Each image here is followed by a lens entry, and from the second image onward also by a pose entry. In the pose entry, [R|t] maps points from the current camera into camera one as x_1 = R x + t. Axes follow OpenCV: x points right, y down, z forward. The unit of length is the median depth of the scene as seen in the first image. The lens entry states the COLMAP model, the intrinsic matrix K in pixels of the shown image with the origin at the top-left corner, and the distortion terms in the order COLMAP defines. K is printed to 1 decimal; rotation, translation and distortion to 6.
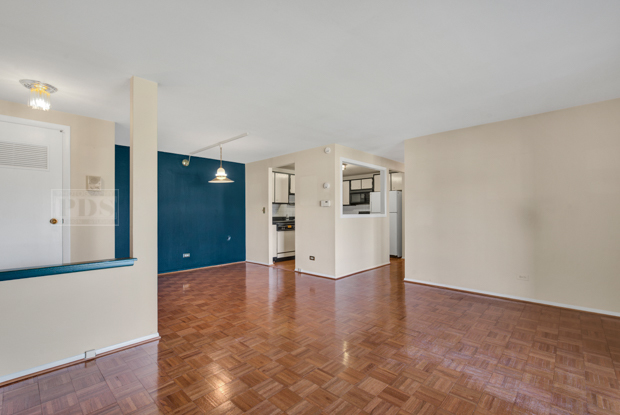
lens RADIAL K [[274.8, 0, 310.7], [0, 274.8, 210.7], [0, 0, 1]] dist [-0.000246, -0.000047]
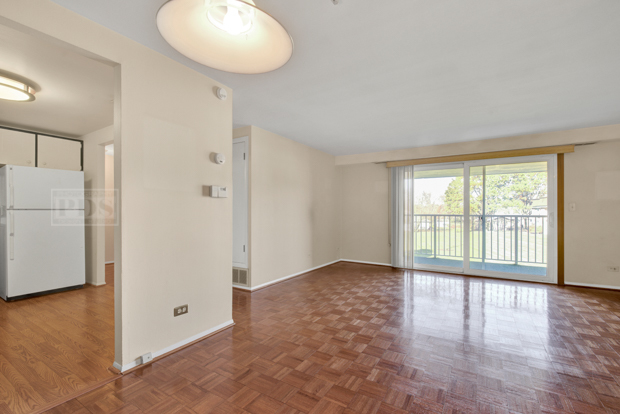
lens RADIAL K [[279.8, 0, 308.8], [0, 279.8, 210.9], [0, 0, 1]] dist [0.002809, -0.001051]
pose [[-0.197989, 0.004482, 0.980194, -0.330080], [-0.014887, 0.999860, -0.007579, 0.005112], [-0.980091, -0.016093, -0.197895, 0.599642]]
